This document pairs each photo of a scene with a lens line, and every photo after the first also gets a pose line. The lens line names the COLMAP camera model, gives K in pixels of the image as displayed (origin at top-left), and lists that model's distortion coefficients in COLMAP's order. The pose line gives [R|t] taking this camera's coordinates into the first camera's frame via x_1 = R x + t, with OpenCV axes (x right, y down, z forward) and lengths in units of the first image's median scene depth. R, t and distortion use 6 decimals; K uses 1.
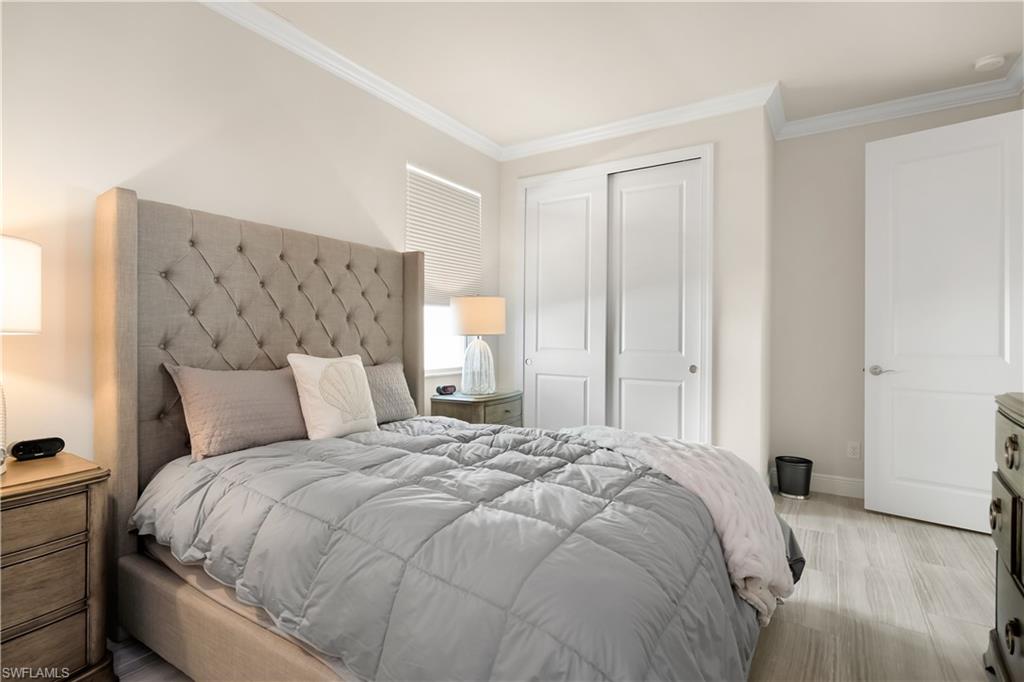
lens RADIAL K [[494.6, 0, 506.4], [0, 494.6, 342.3], [0, 0, 1]] dist [-0.003673, -0.002081]
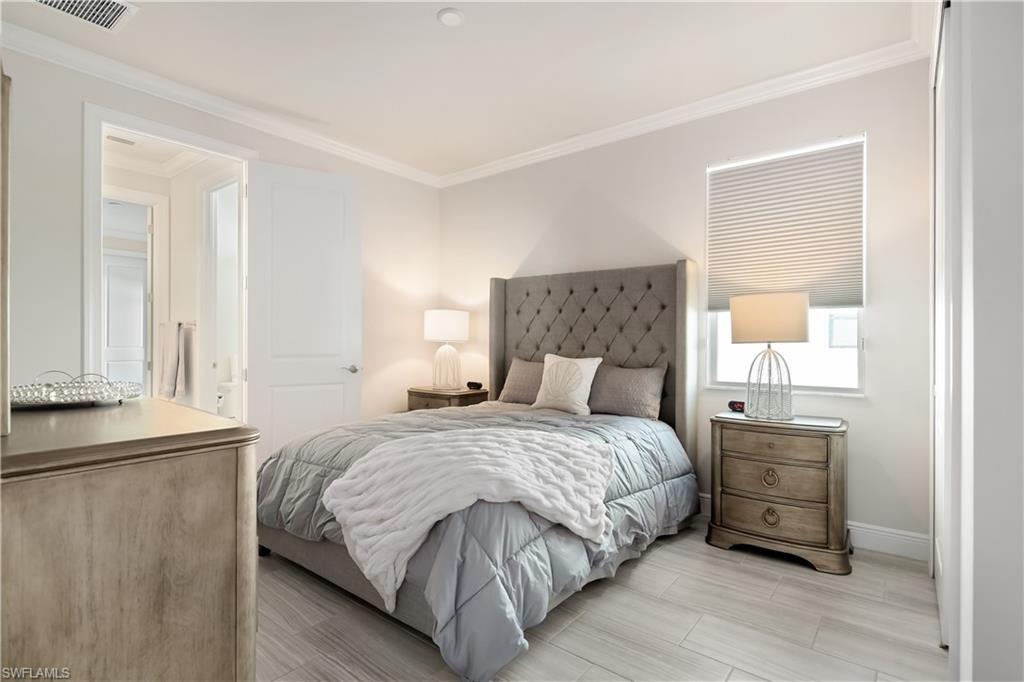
lens RADIAL K [[500.8, 0, 499.3], [0, 500.8, 337.5], [0, 0, 1]] dist [0.000552, -0.000226]
pose [[-0.110042, -0.003017, -0.993922, 0.895272], [-0.013352, 0.999910, -0.001557, -0.019094], [0.993837, 0.013100, -0.110072, 0.759080]]
